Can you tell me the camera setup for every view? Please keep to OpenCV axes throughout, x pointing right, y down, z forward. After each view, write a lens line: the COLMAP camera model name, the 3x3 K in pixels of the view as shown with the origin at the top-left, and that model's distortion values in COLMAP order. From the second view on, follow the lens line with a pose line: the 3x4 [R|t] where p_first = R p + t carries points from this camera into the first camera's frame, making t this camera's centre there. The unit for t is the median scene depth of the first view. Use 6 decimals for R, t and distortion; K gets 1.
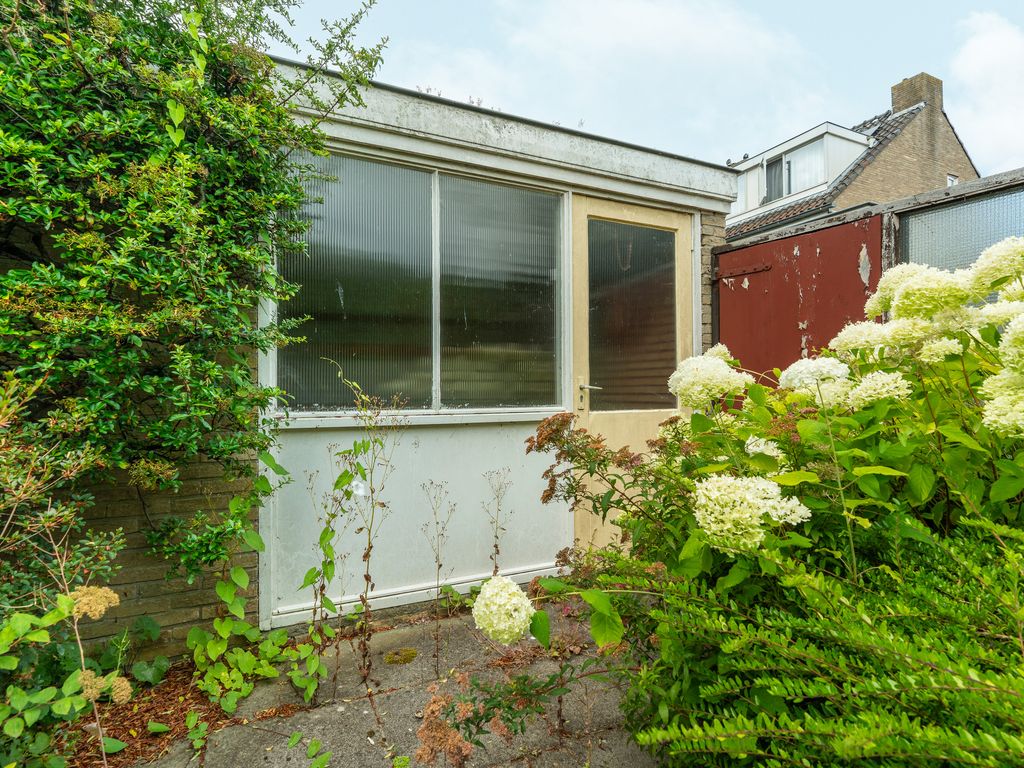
lens RADIAL K [[524.8, 0, 512.0], [0, 524.8, 384.0], [0, 0, 1]] dist [-0.001111, 0.000315]
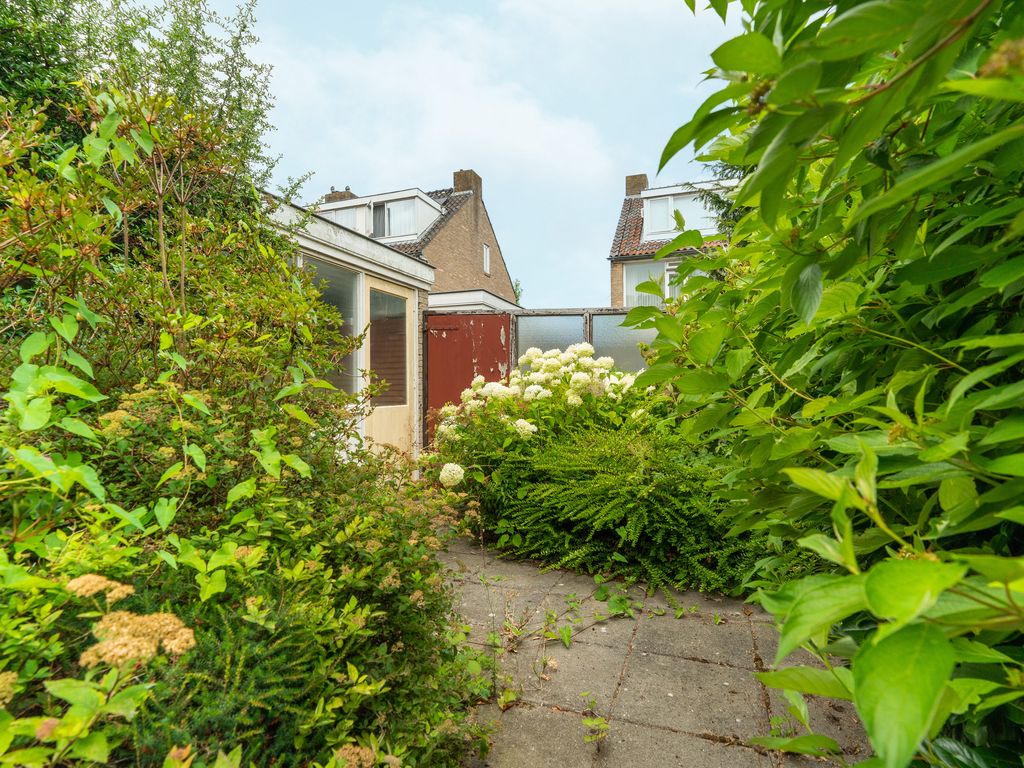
lens RADIAL K [[524.8, 0, 512.0], [0, 524.8, 384.0], [0, 0, 1]] dist [-0.001111, 0.000315]
pose [[0.711963, 0.008410, 0.702166, -0.145201], [-0.006748, 0.999964, -0.005135, -0.002942], [-0.702184, -0.001082, 0.711994, -0.100733]]
